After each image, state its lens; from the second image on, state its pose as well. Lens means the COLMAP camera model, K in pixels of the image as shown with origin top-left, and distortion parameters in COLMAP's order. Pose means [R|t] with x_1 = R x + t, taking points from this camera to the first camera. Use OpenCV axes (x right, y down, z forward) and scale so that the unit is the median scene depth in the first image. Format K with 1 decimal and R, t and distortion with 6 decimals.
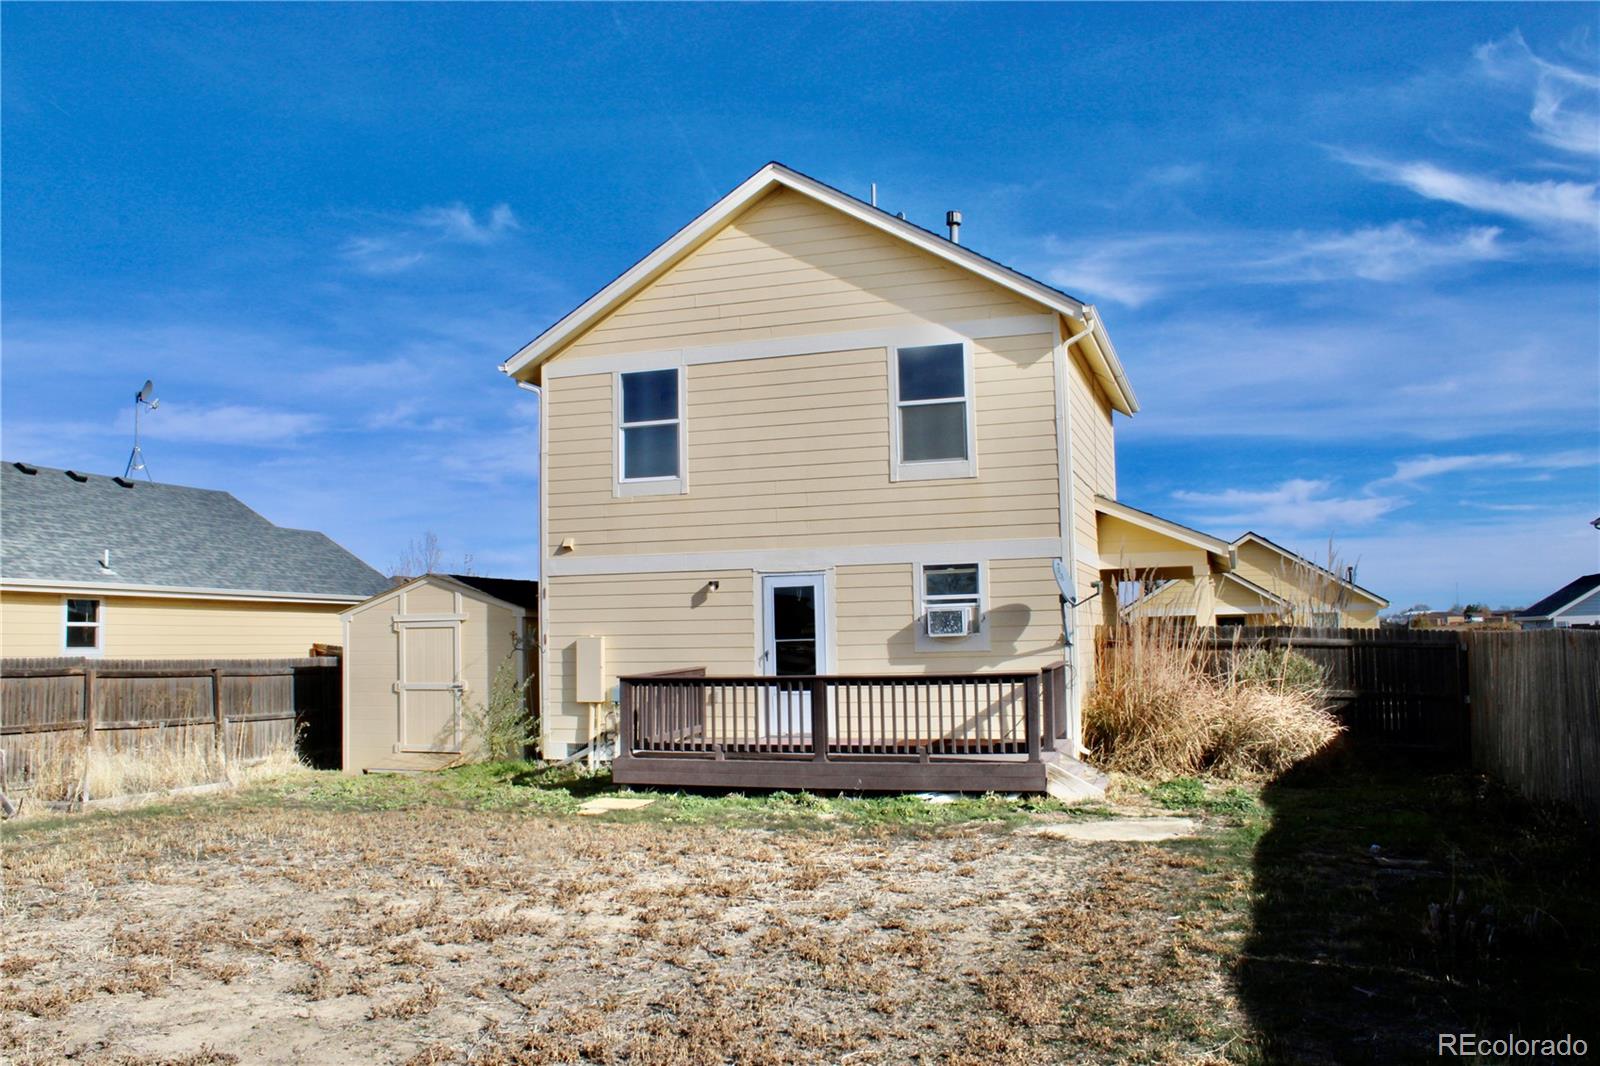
lens RADIAL K [[1335.1, 0, 785.2], [0, 1335.1, 532.9], [0, 0, 1]] dist [-0.163855, 0.156846]
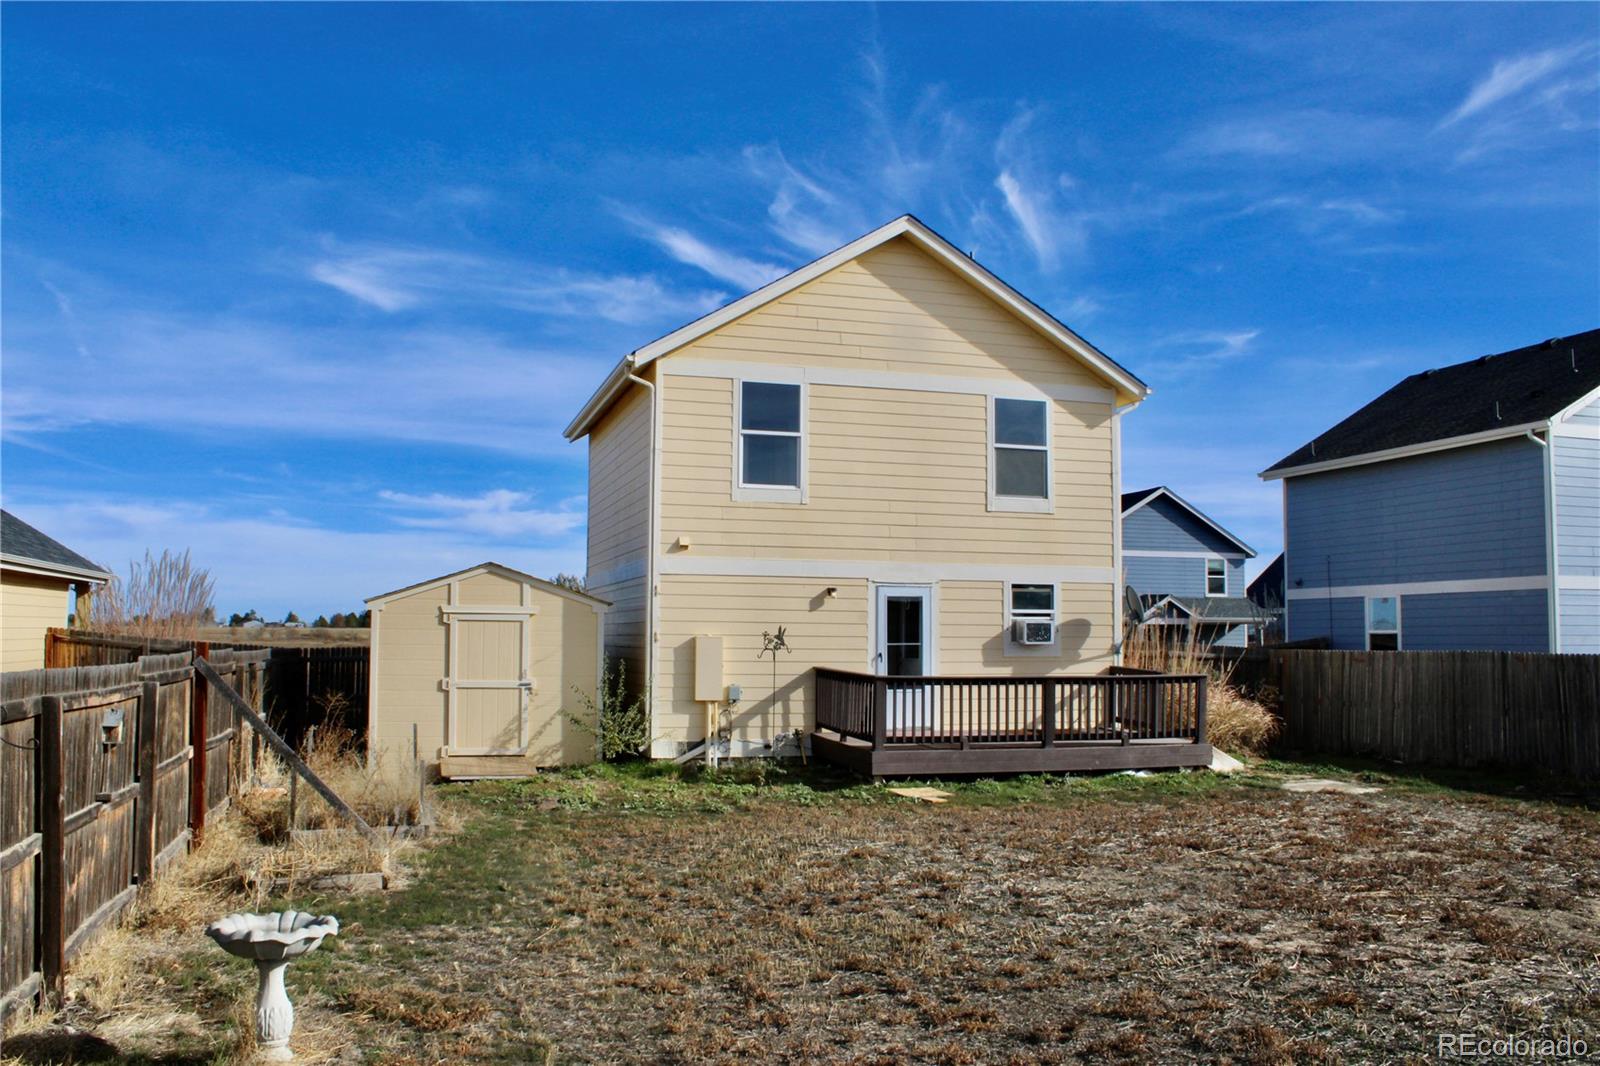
lens RADIAL K [[1262.2, 0, 800.0], [0, 1262.2, 533.0], [0, 0, 1]] dist [-0.148247, 0.123827]
pose [[0.817809, 0.070473, 0.571158, -0.647412], [-0.070758, 0.997257, -0.021733, 0.015792], [-0.571123, -0.022641, 0.820552, 0.174755]]
